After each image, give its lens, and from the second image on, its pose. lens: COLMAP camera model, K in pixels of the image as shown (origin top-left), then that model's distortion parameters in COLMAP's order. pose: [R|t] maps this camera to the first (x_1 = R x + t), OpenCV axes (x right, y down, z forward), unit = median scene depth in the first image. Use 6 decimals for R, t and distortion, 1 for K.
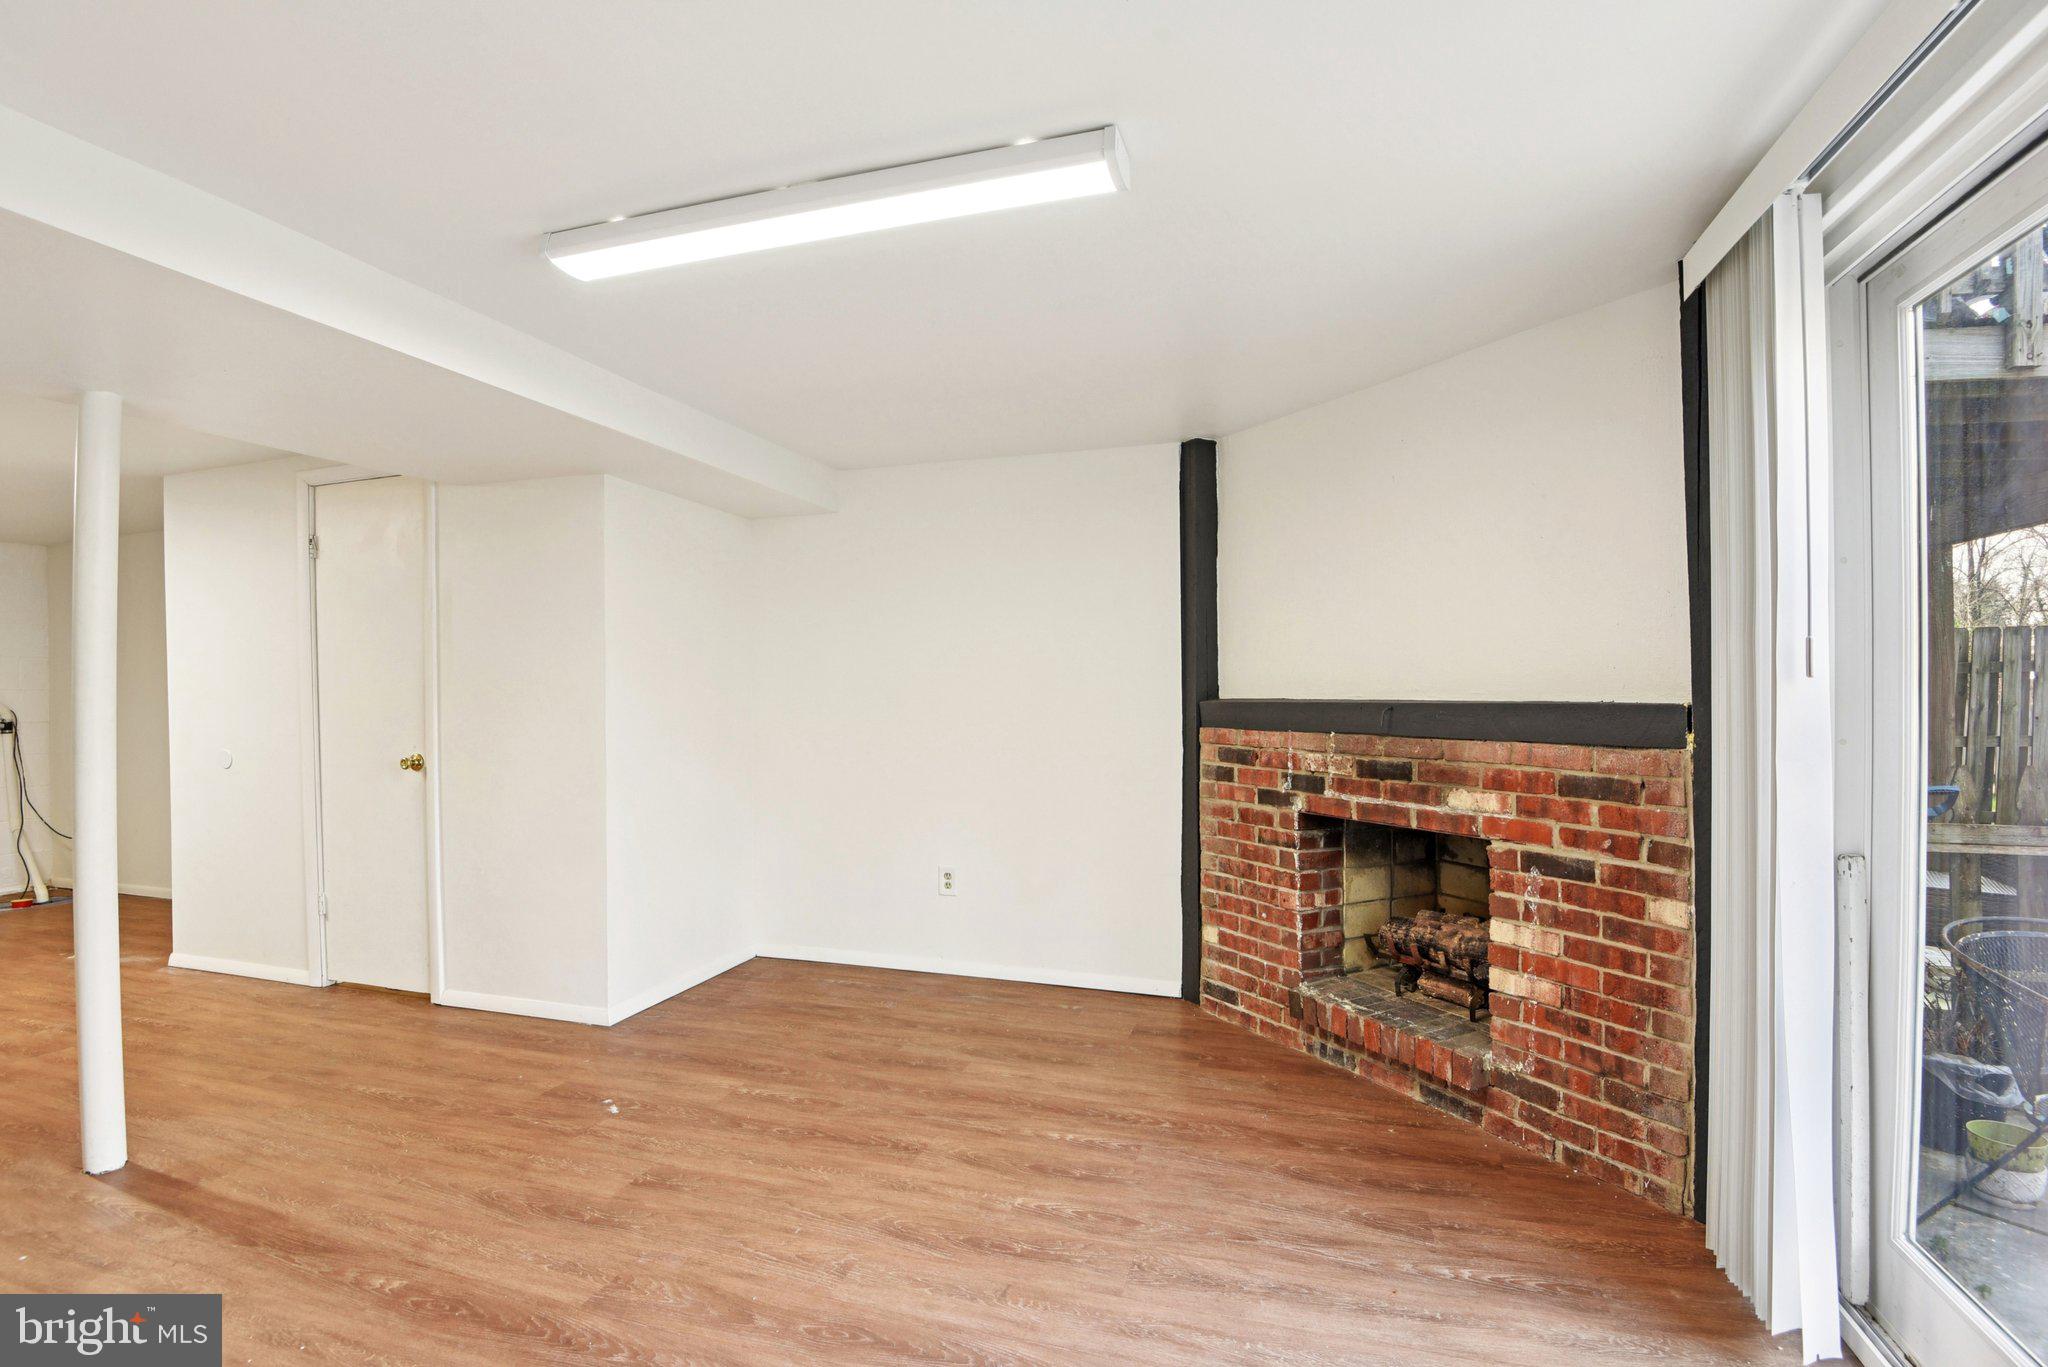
lens RADIAL K [[957.9, 0, 1030.5], [0, 957.9, 676.7], [0, 0, 1]] dist [-0.031458, -0.007003]
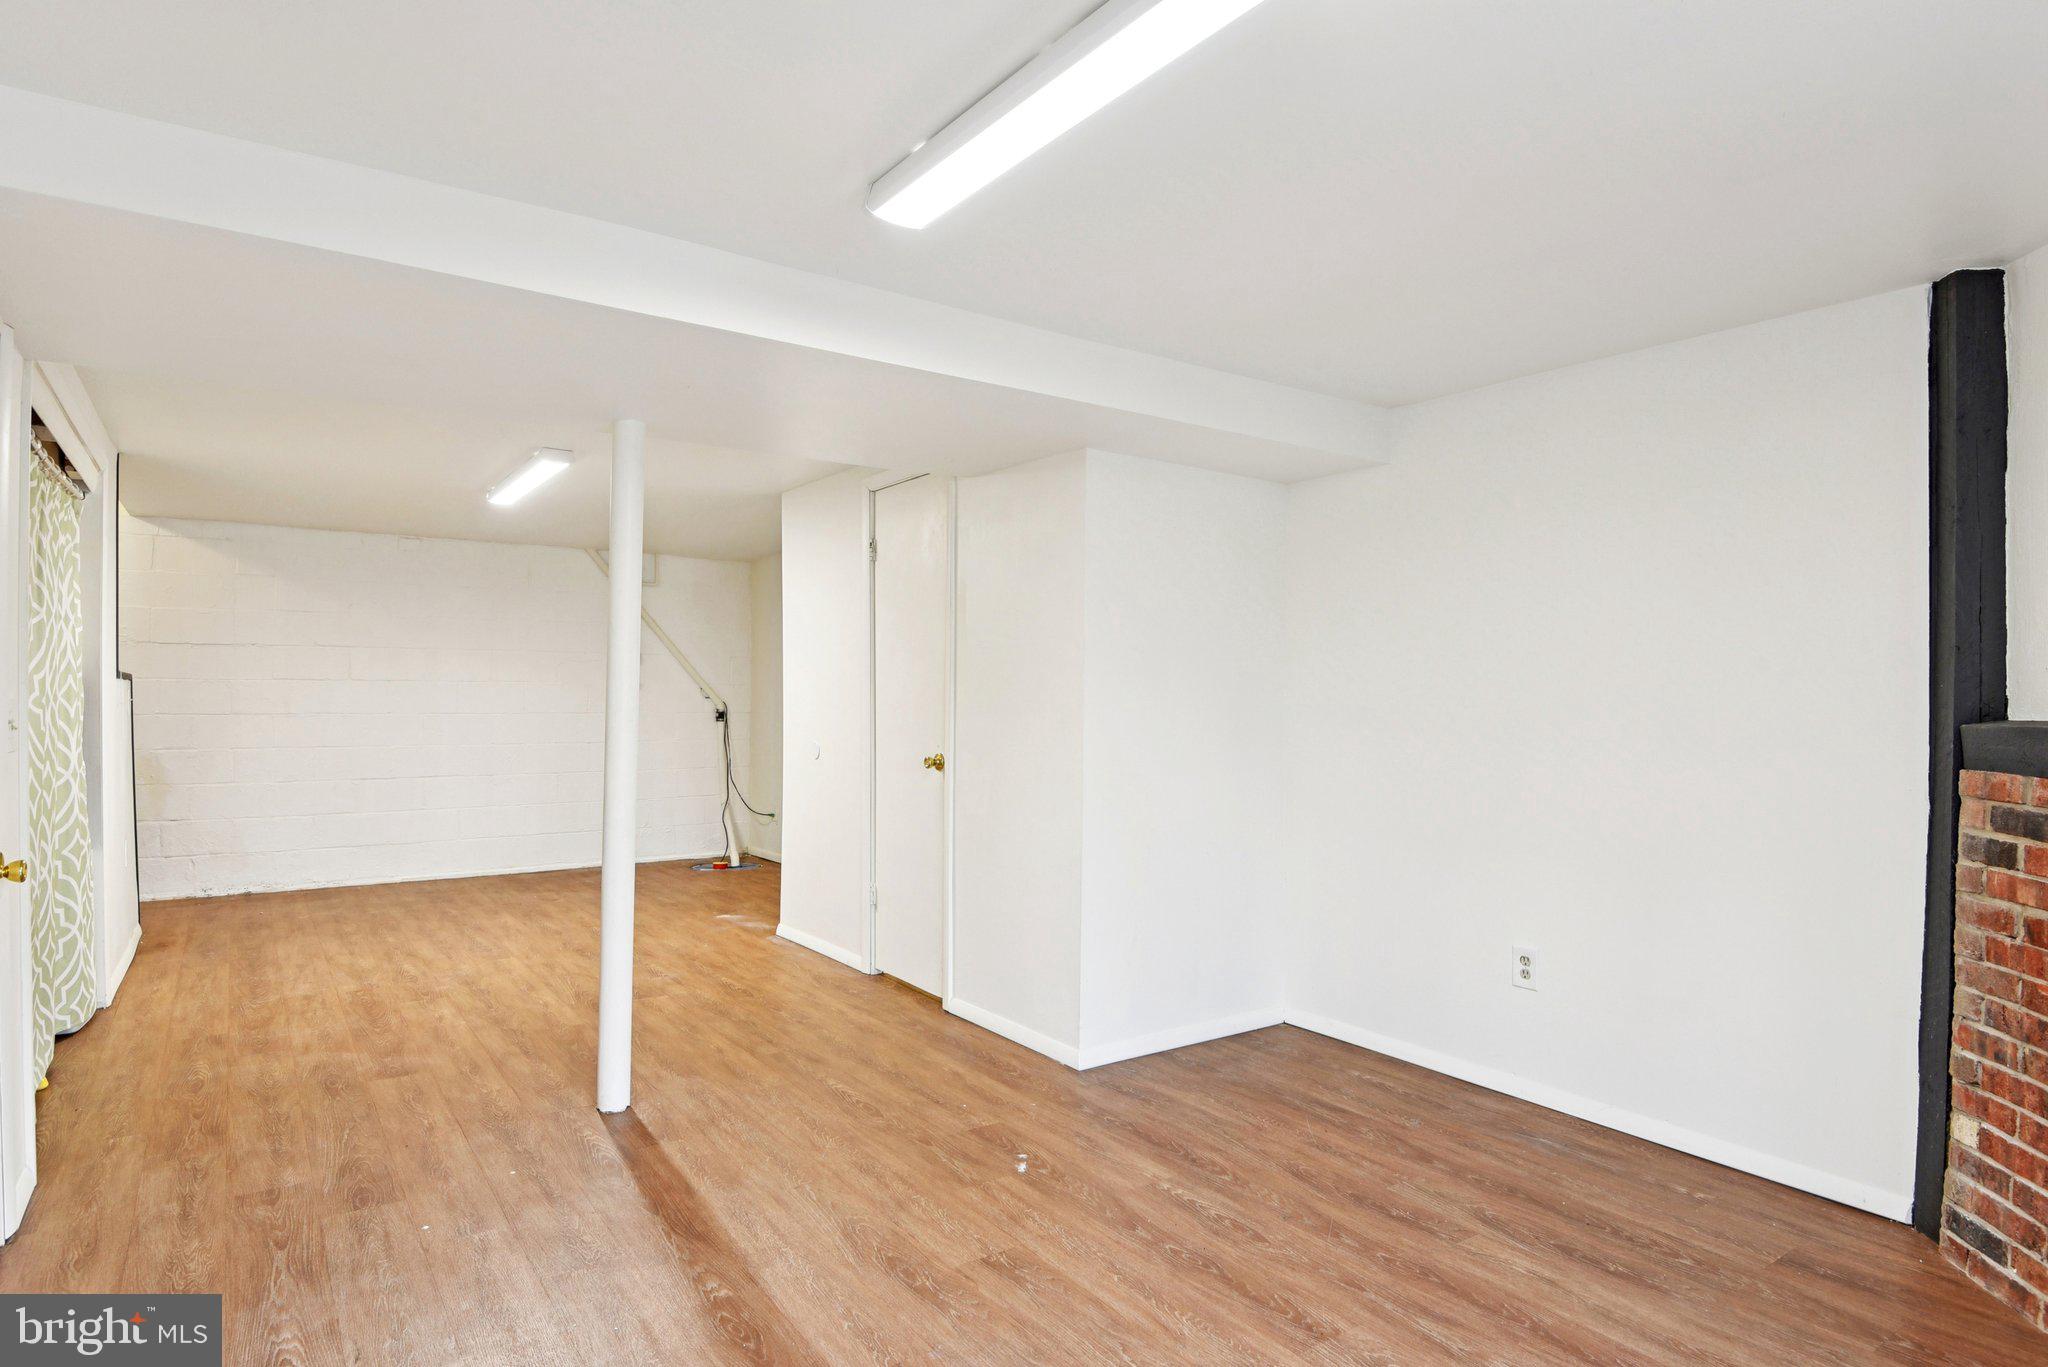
lens RADIAL K [[1126.8, 0, 1004.6], [0, 1126.8, 680.1], [0, 0, 1]] dist [-0.005465, -0.018445]
pose [[0.790455, 0.008070, -0.612468, 0.140024], [-0.008298, 0.999963, 0.002466, 0.002187], [0.612464, 0.003133, 0.790492, 0.124283]]
